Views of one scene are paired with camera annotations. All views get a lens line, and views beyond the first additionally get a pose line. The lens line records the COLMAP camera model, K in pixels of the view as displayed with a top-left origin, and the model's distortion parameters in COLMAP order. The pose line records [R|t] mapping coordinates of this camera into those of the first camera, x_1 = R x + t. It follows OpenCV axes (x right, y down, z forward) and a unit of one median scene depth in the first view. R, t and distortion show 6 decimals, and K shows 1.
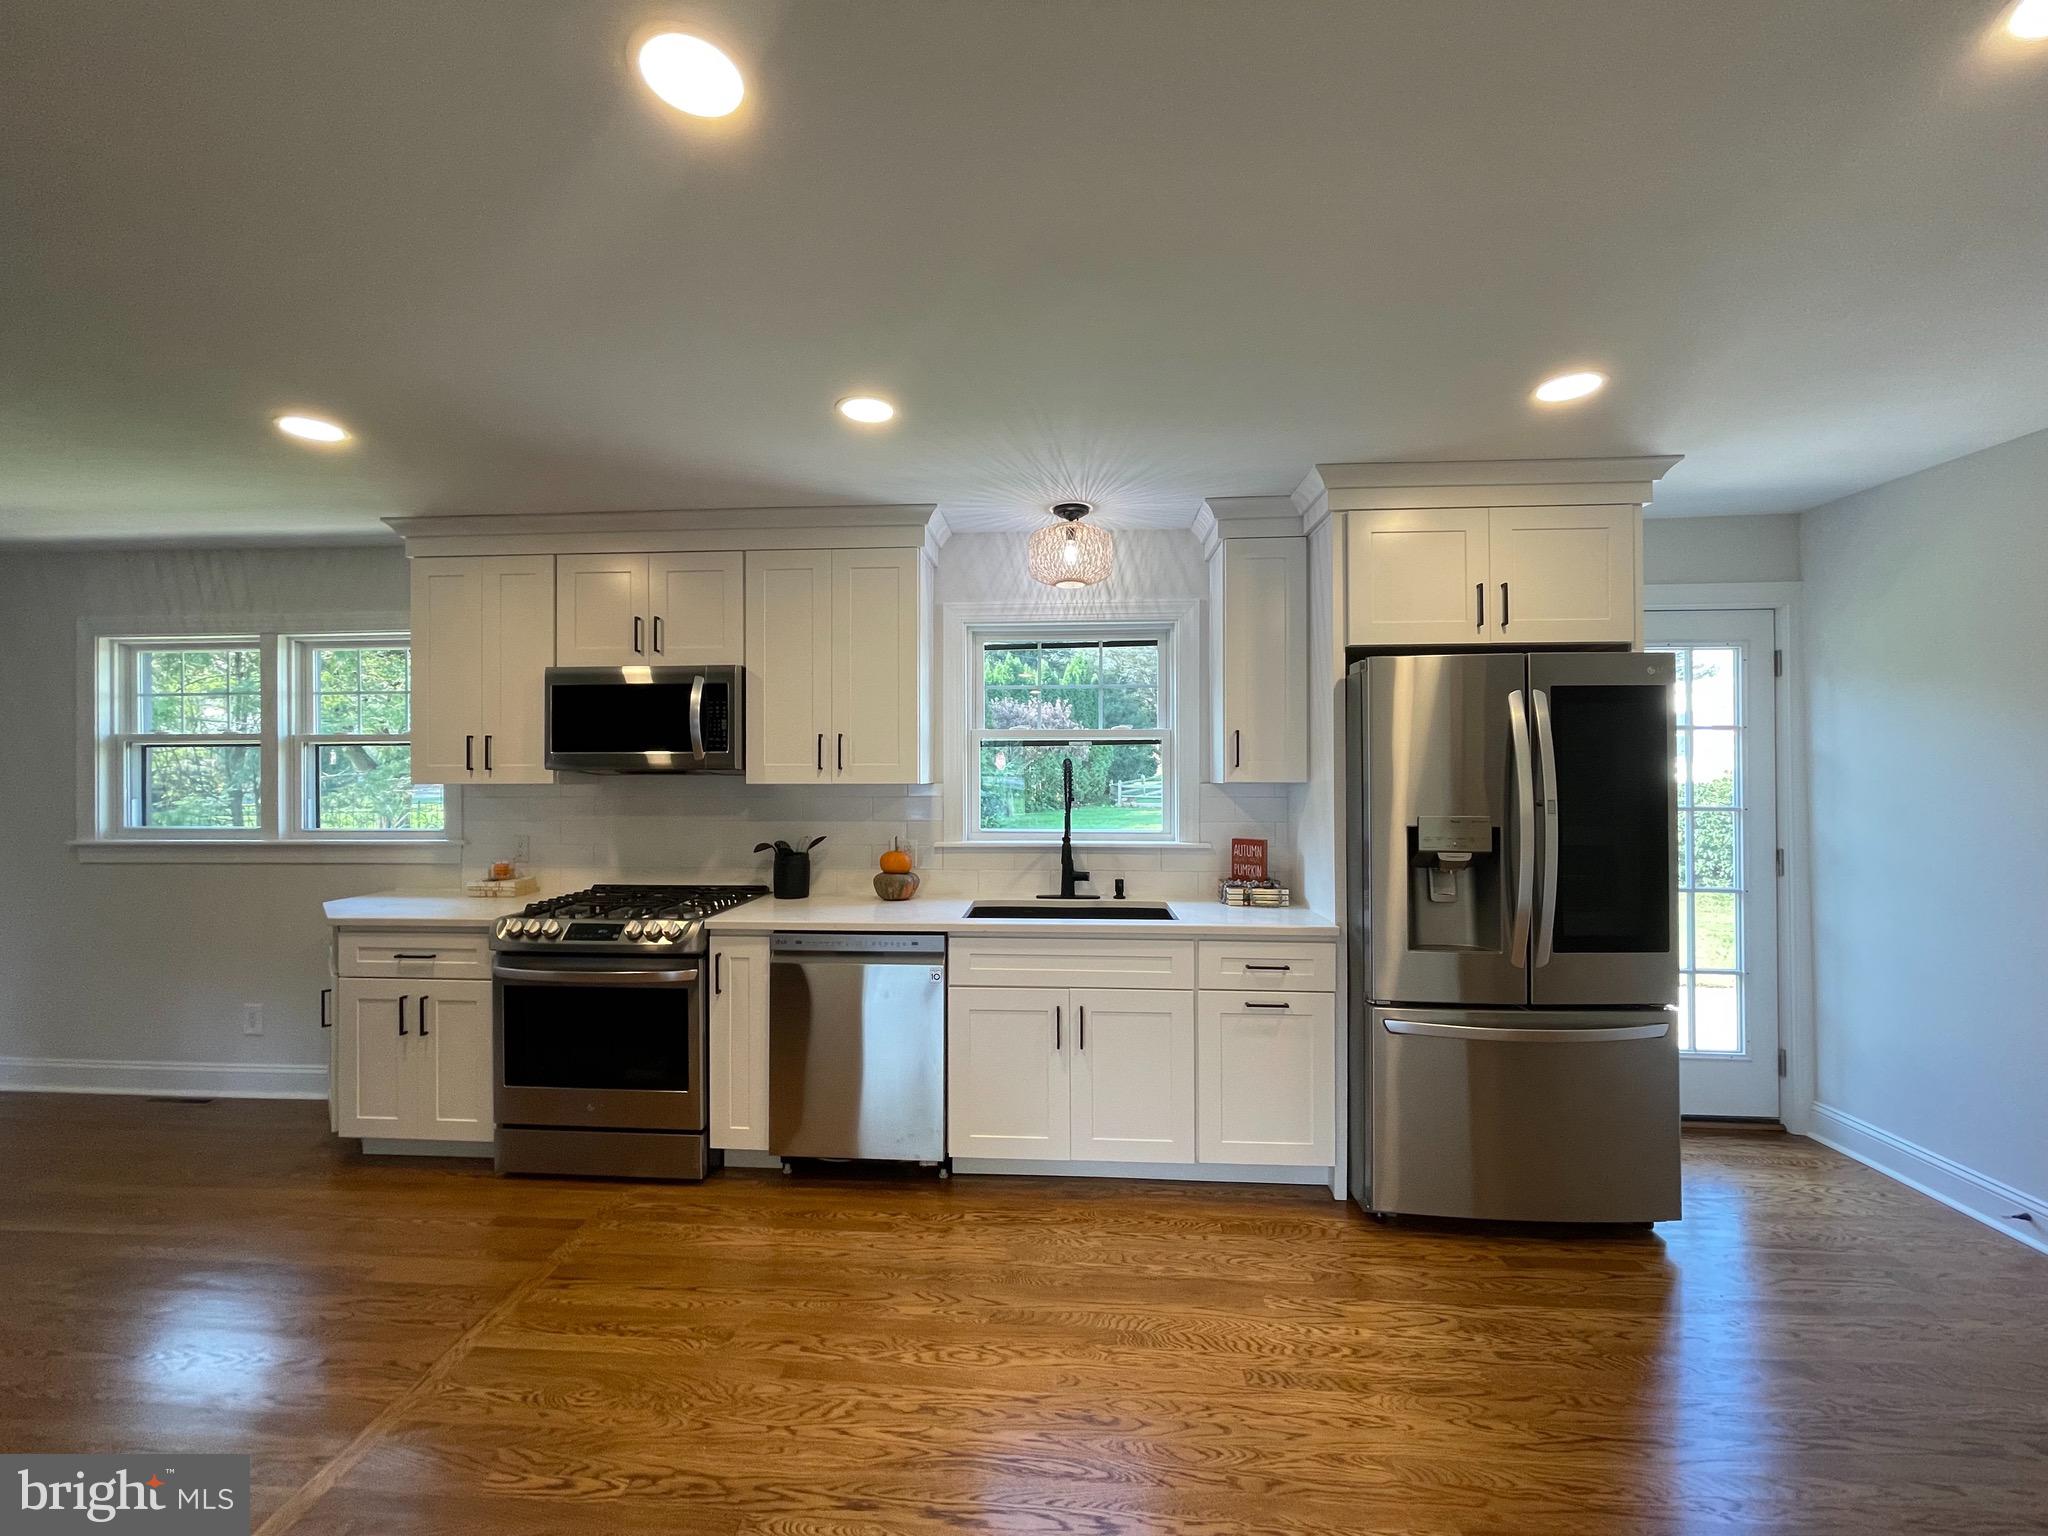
lens RADIAL K [[823.8, 0, 1015.3], [0, 823.8, 769.2], [0, 0, 1]] dist [-0.000591, -0.000183]
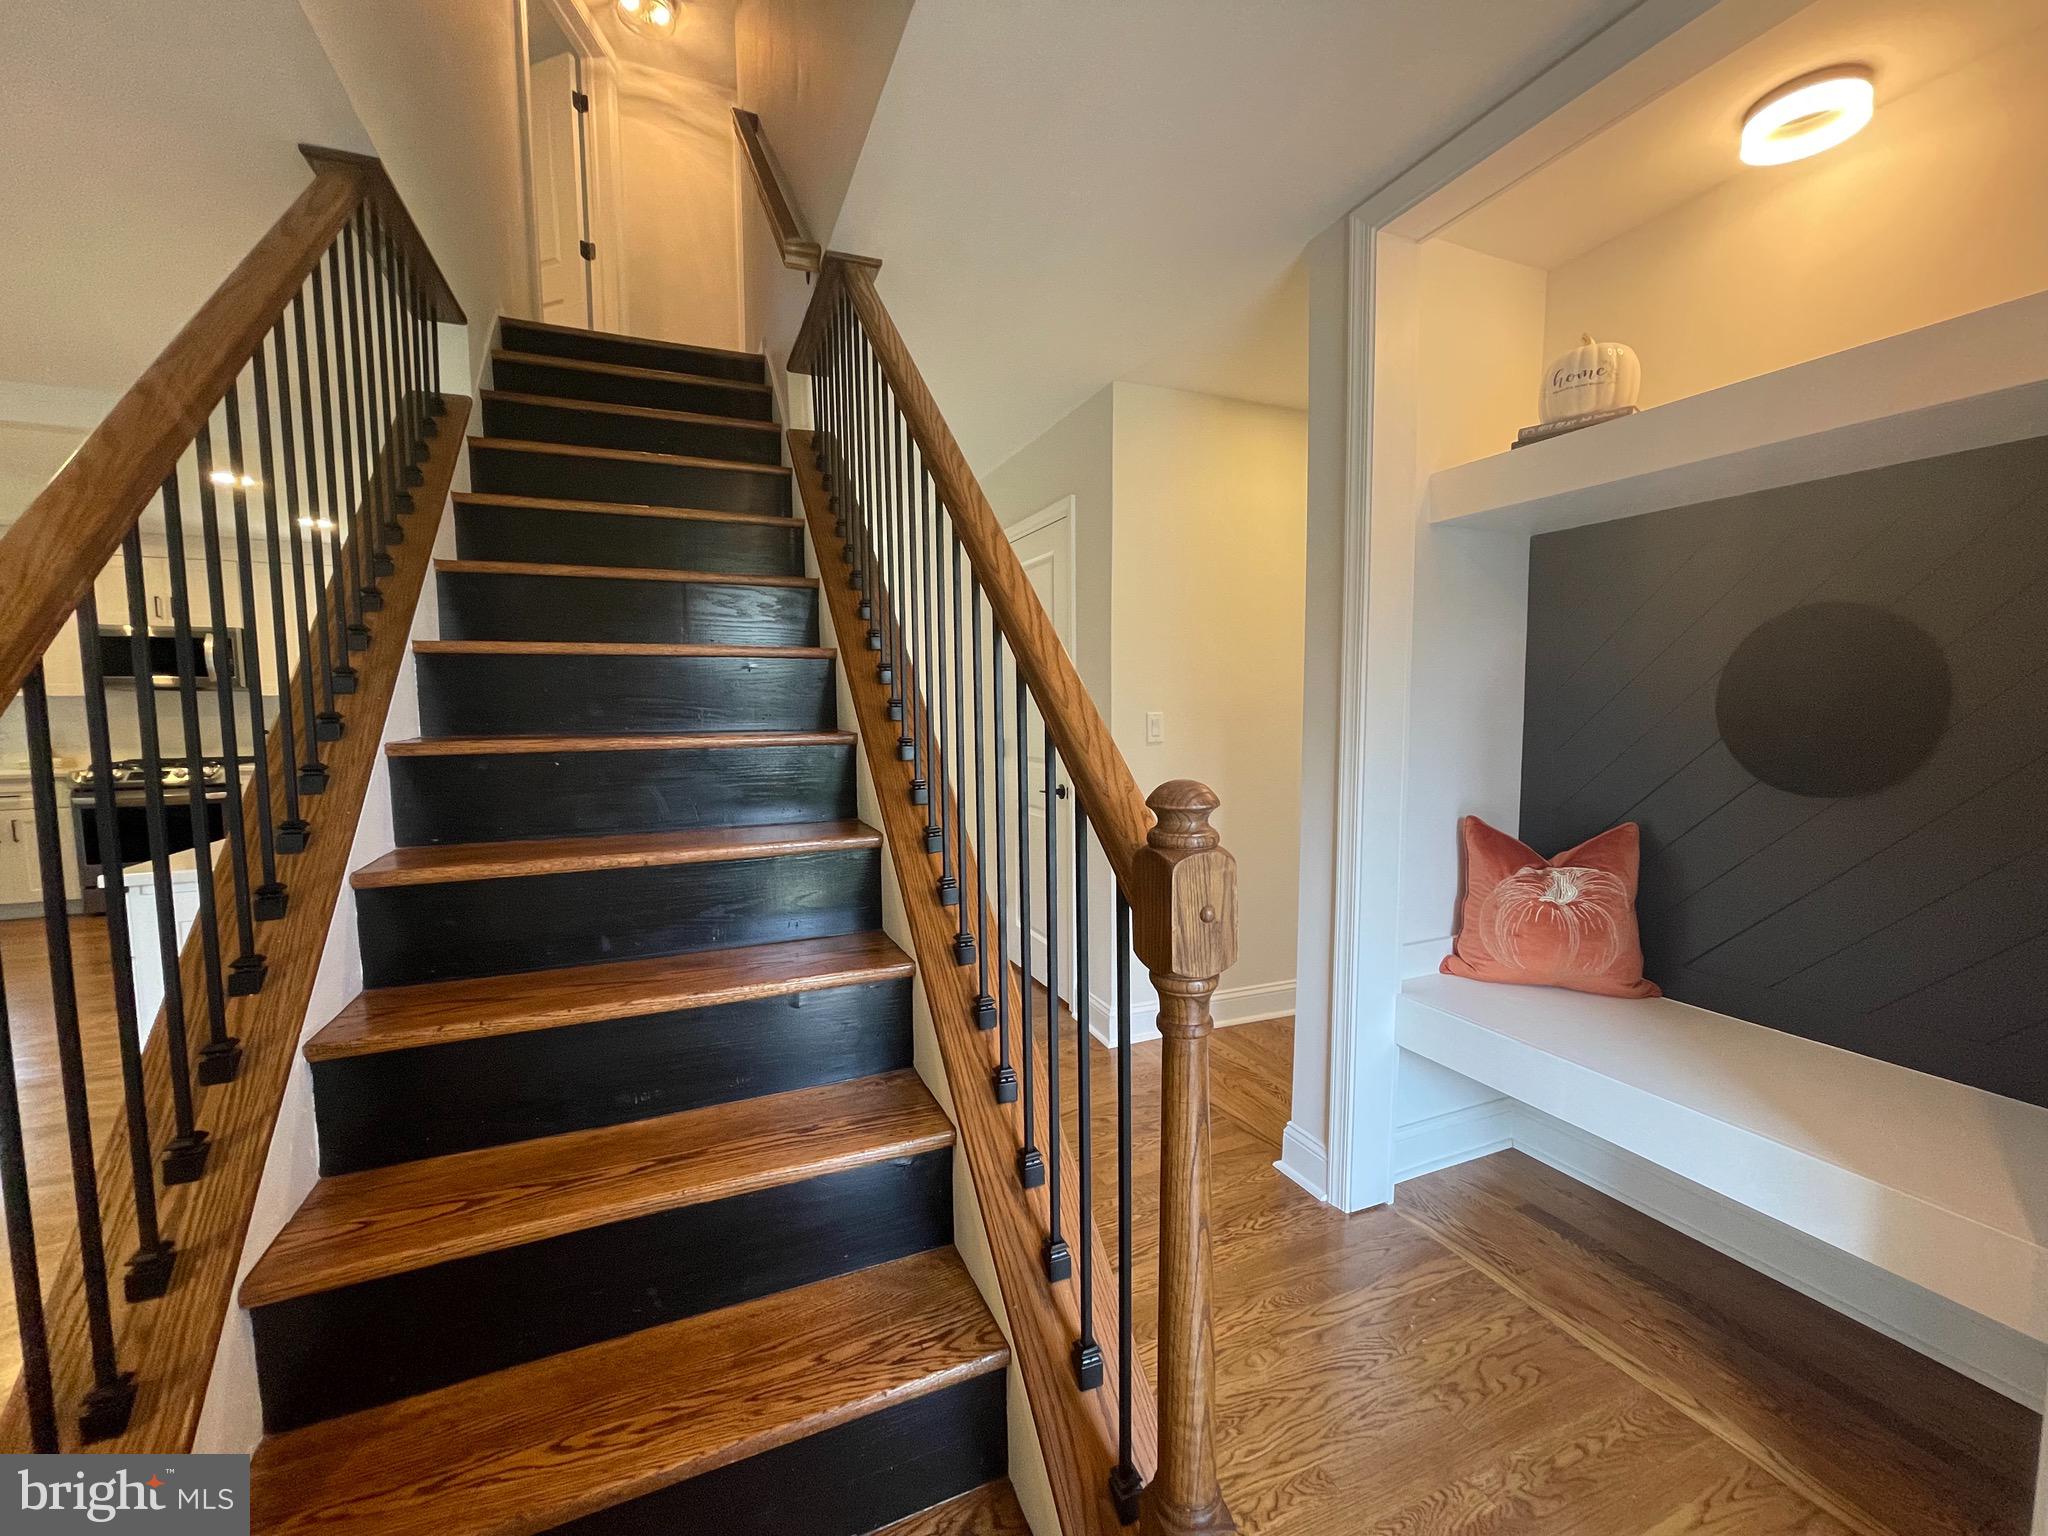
lens RADIAL K [[828.6, 0, 1015.5], [0, 828.6, 769.1], [0, 0, 1]] dist [-0.012298, 0.008374]
pose [[0.891575, -0.043403, 0.450789, 0.357871], [0.003600, 0.996045, 0.088782, 0.025328], [-0.452860, -0.077533, 0.888204, -1.417741]]
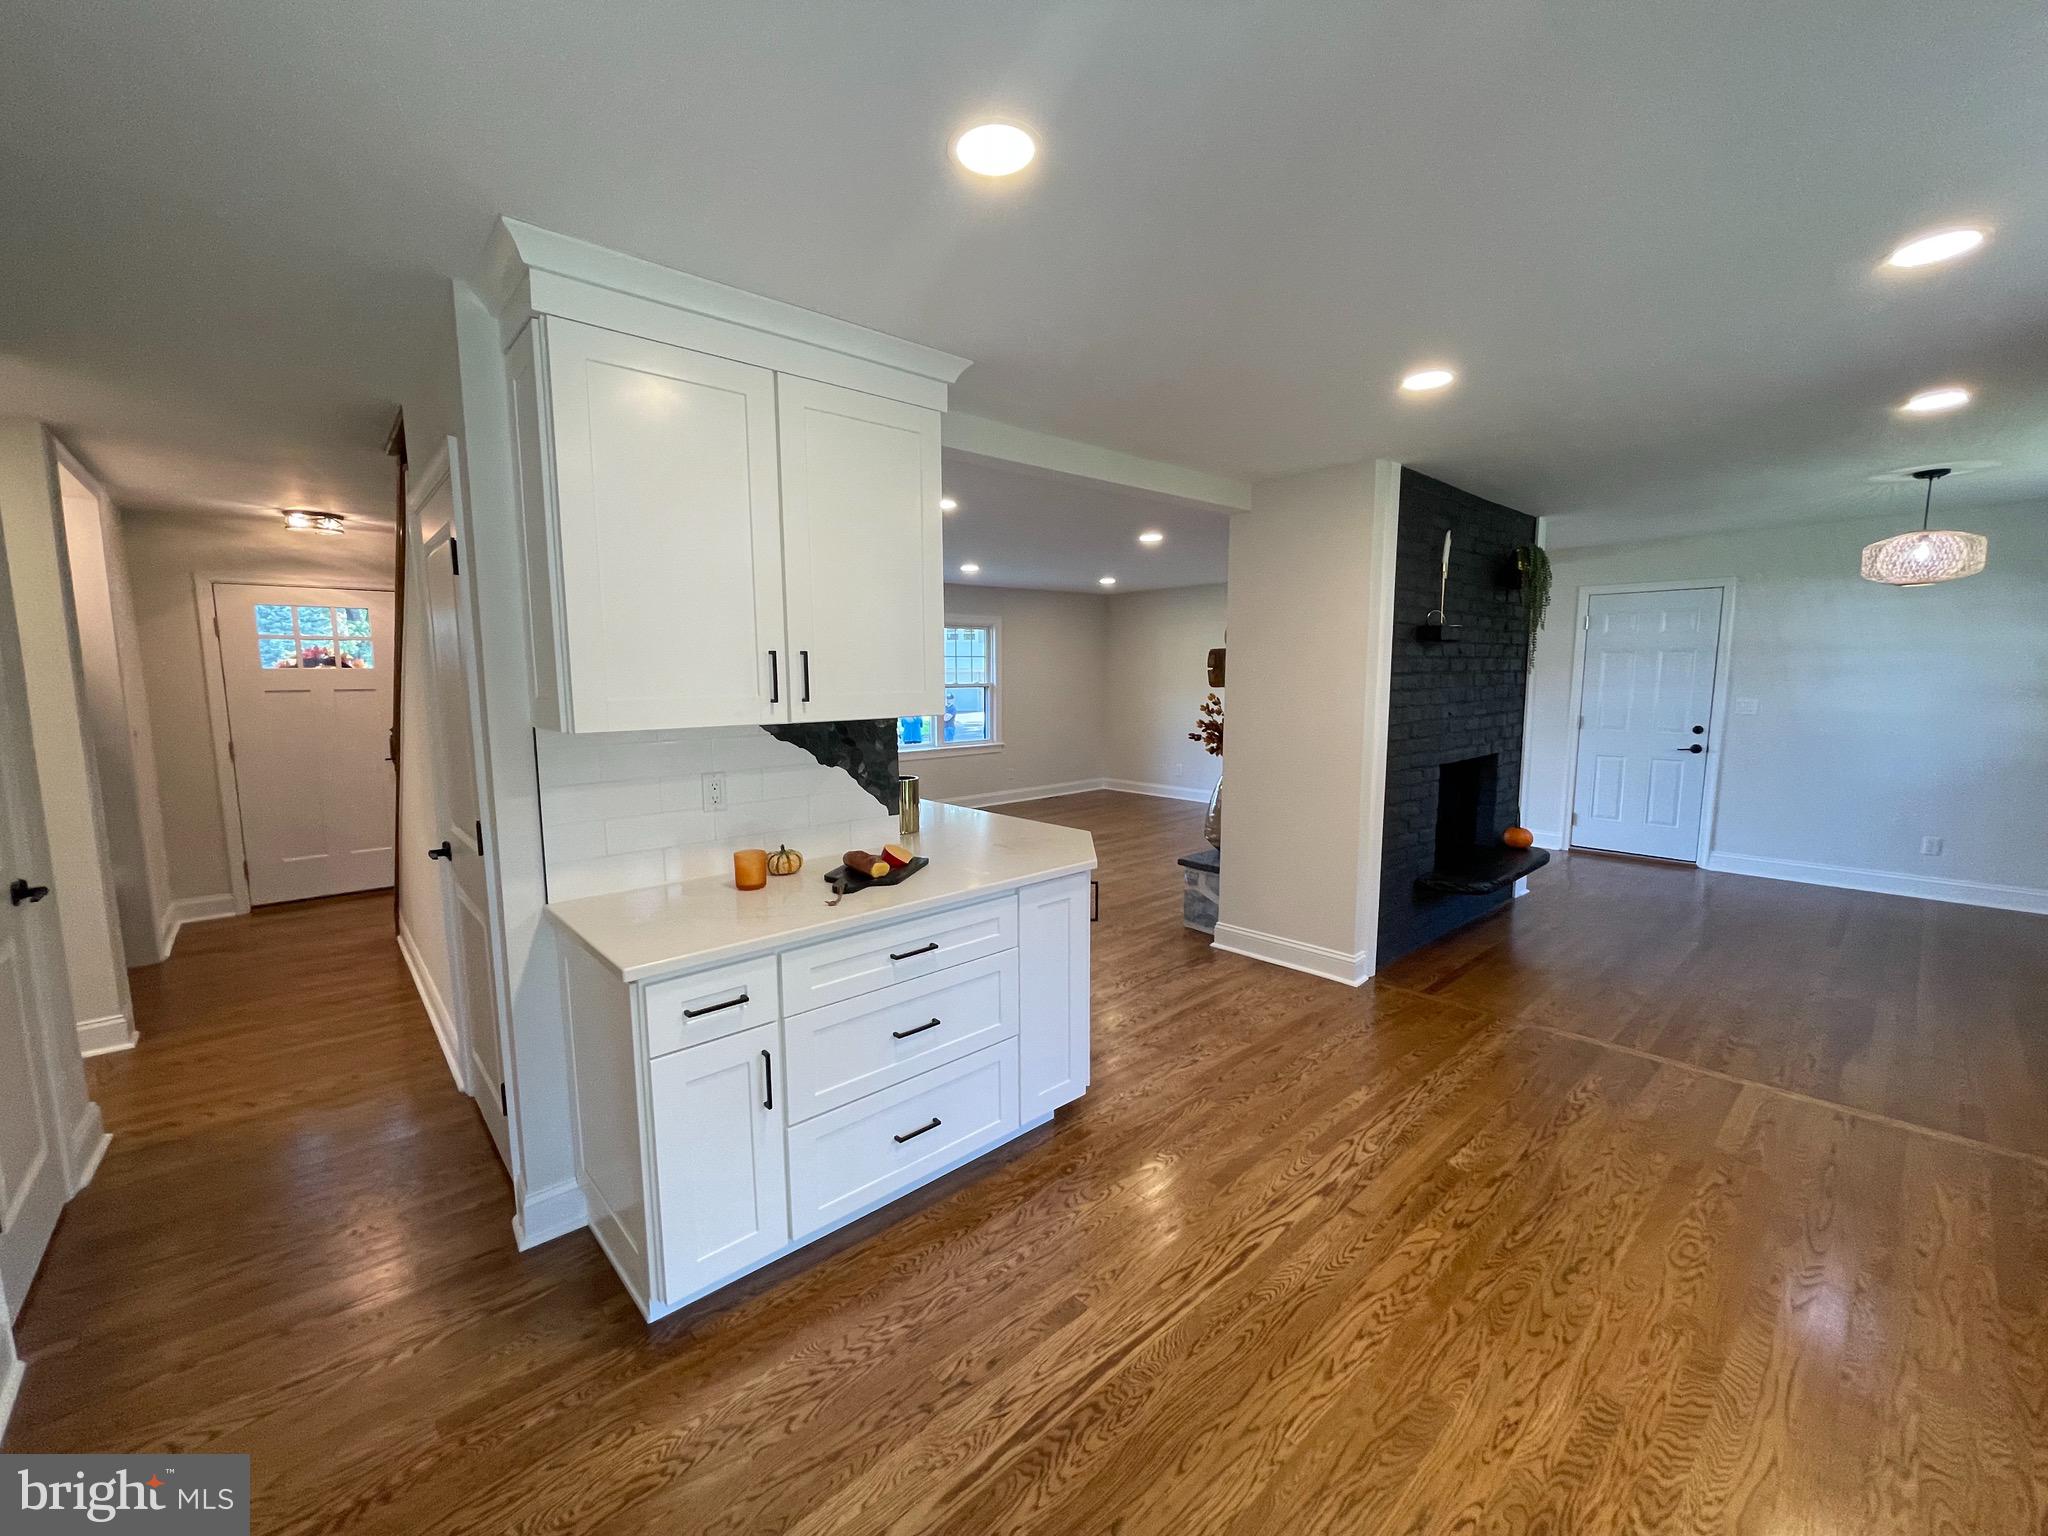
lens RADIAL K [[834.2, 0, 1024.0], [0, 834.2, 768.0], [0, 0, 1]] dist [-0.058361, 0.053295]
pose [[-0.691865, 0.089518, -0.716456, 0.816774], [0.013452, 0.993710, 0.111170, -0.019167], [0.721901, 0.067277, -0.688718, 0.712558]]
